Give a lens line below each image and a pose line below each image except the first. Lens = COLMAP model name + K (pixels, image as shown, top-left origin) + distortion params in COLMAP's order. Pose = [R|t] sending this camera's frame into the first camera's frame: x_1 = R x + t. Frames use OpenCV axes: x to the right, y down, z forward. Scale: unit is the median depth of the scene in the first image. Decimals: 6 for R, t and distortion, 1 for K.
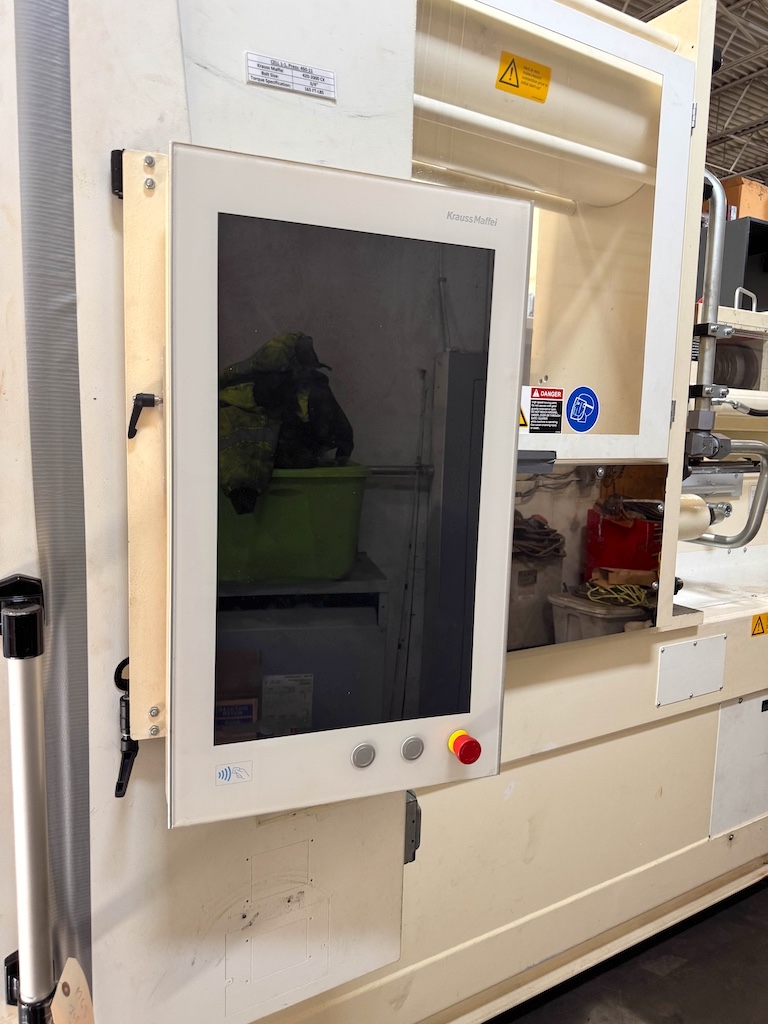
lens RADIAL K [[723.1, 0, 389.8], [0, 723.1, 514.8], [0, 0, 1]] dist [0.089391, -0.130049]
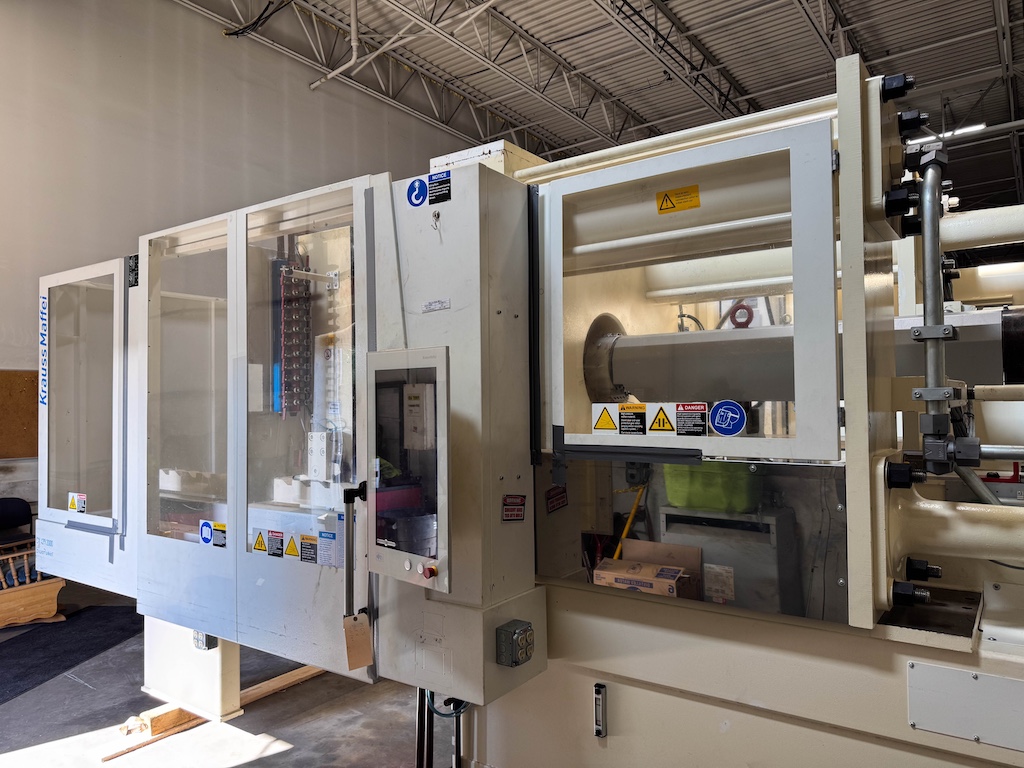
lens RADIAL K [[723.1, 0, 515.7], [0, 723.1, 383.3], [0, 0, 1]] dist [0.089391, -0.130049]
pose [[0.394708, -0.046148, -0.917647, 1.354698], [-0.086825, 0.992395, -0.087253, -0.063275], [0.914695, 0.114115, 0.387700, 0.157939]]
